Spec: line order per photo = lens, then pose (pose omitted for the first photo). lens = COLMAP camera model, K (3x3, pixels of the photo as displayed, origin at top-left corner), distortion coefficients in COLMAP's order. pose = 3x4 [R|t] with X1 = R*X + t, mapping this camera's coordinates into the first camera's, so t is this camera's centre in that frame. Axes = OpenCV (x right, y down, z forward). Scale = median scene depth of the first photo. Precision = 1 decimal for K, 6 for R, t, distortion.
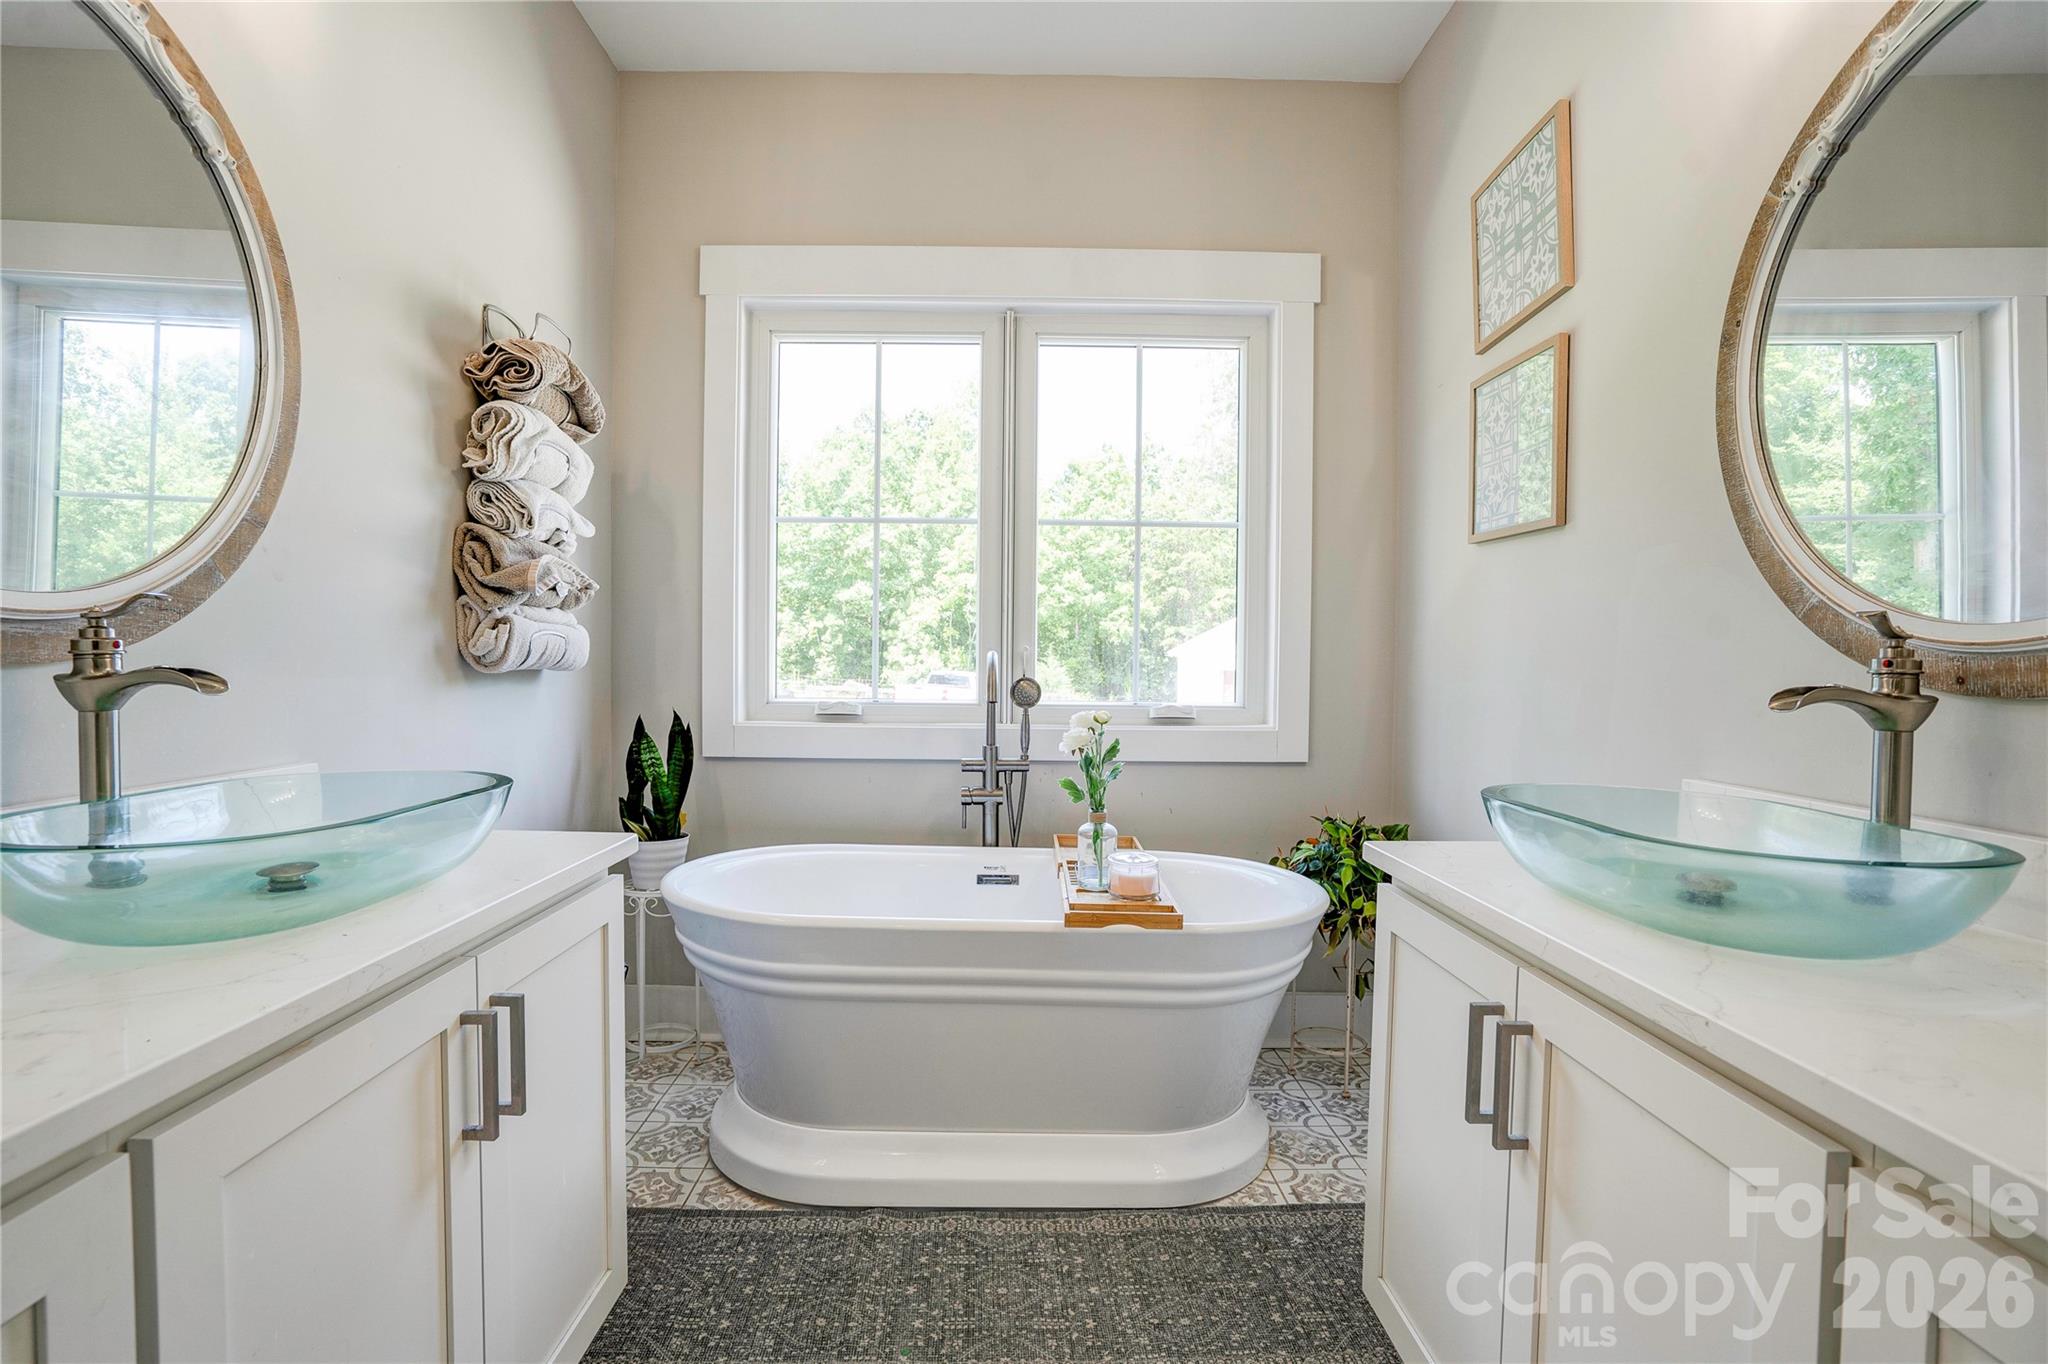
lens RADIAL K [[978.5, 0, 1002.7], [0, 978.5, 679.3], [0, 0, 1]] dist [-0.073803, 0.028712]
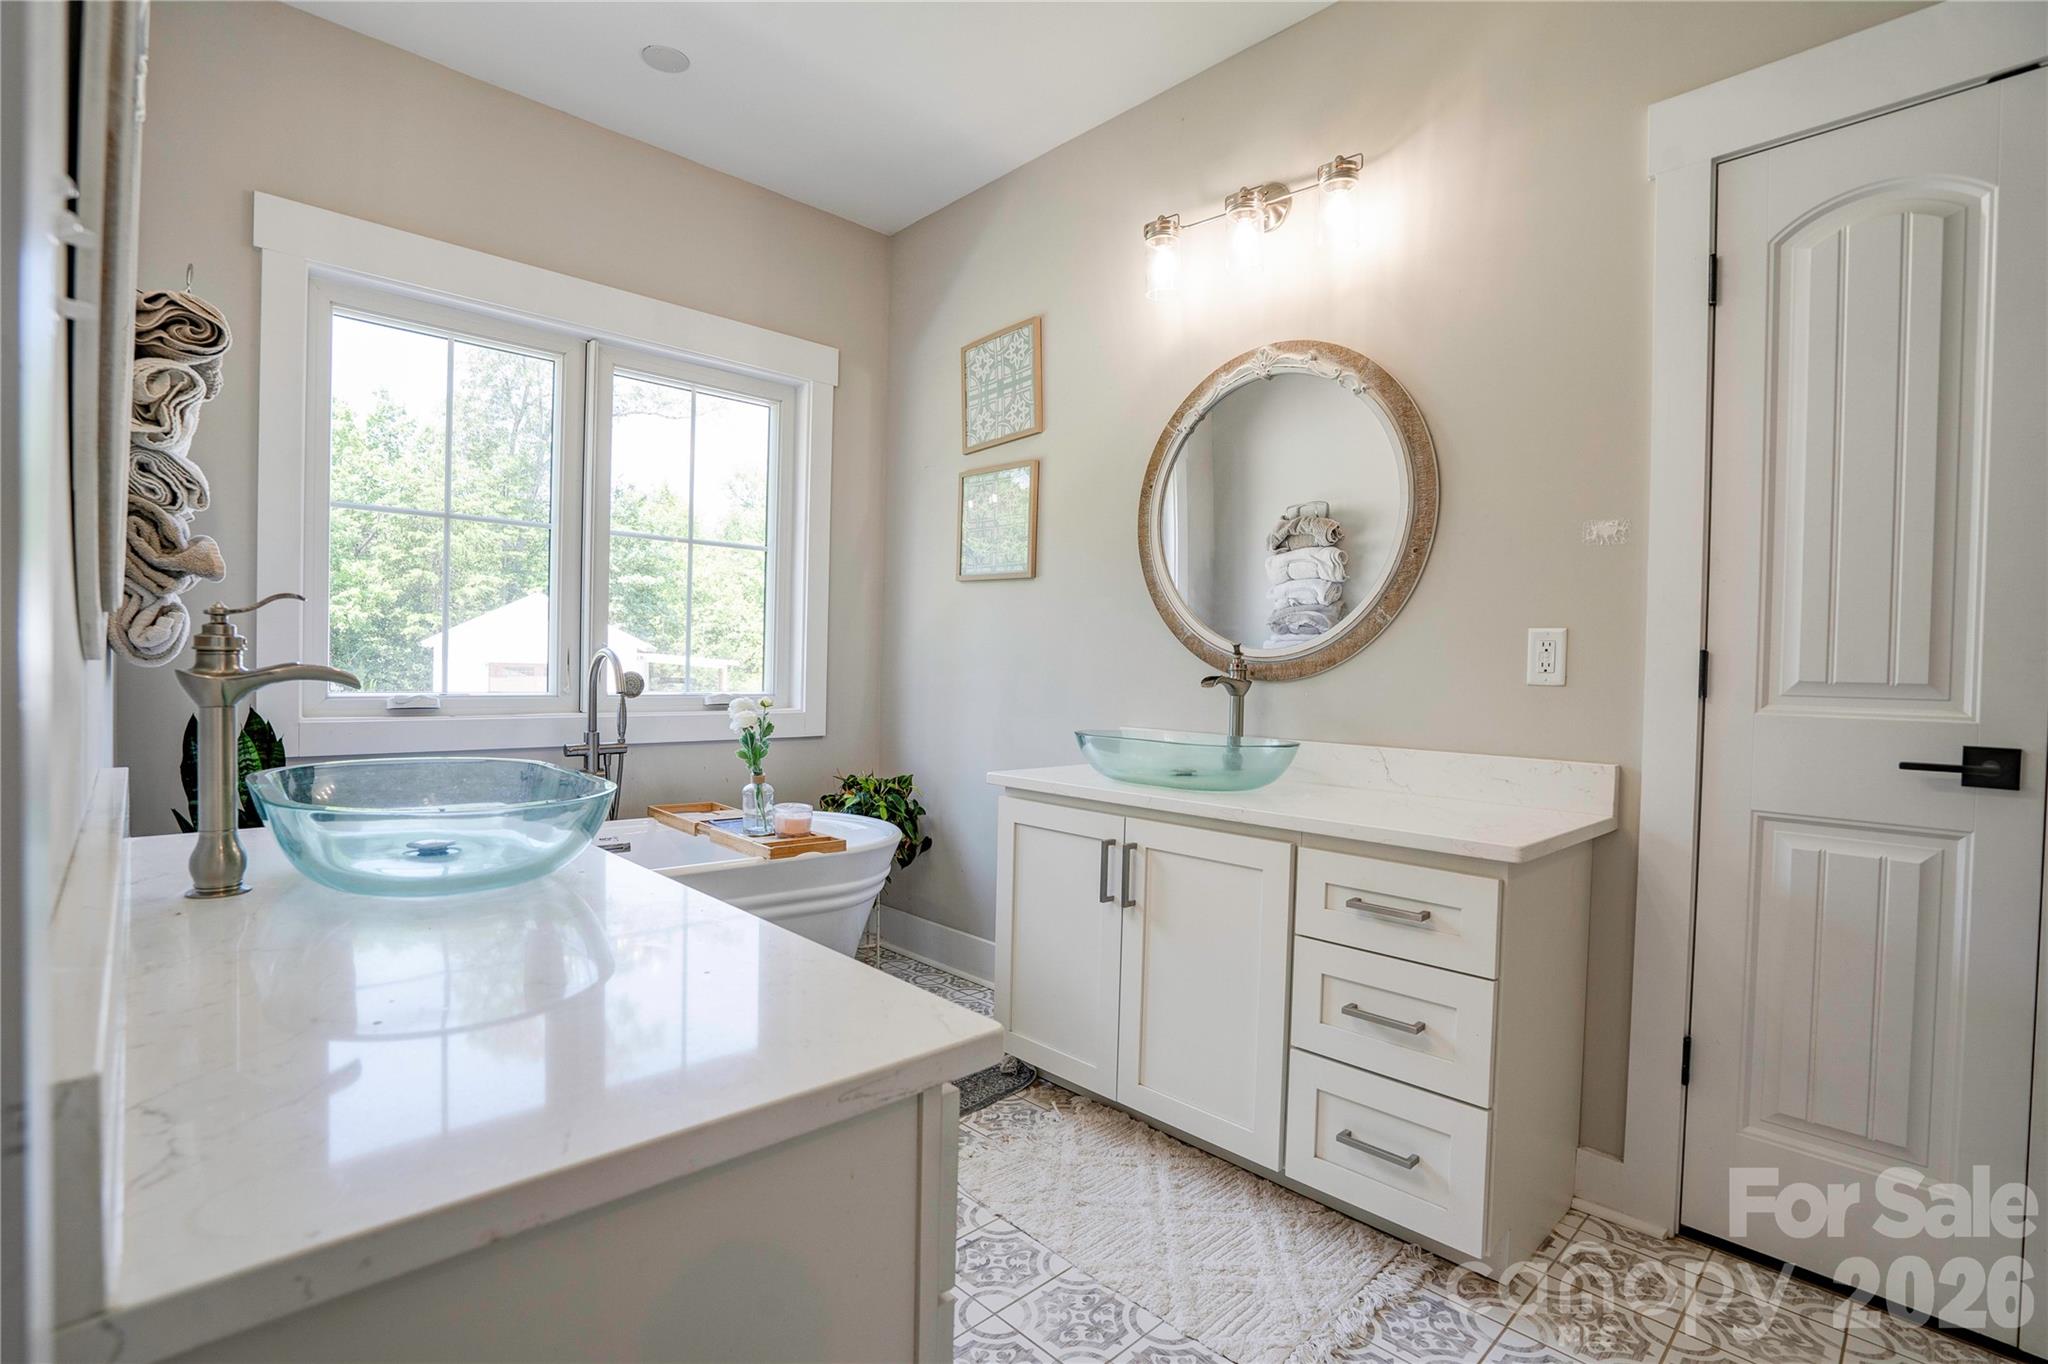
lens RADIAL K [[978.5, 0, 1002.7], [0, 978.5, 679.3], [0, 0, 1]] dist [-0.073803, 0.028712]
pose [[0.723794, -0.006243, 0.689987, -0.543658], [0.000551, 0.999964, 0.008471, -0.002301], [-0.690015, -0.005751, 0.723772, -0.154663]]
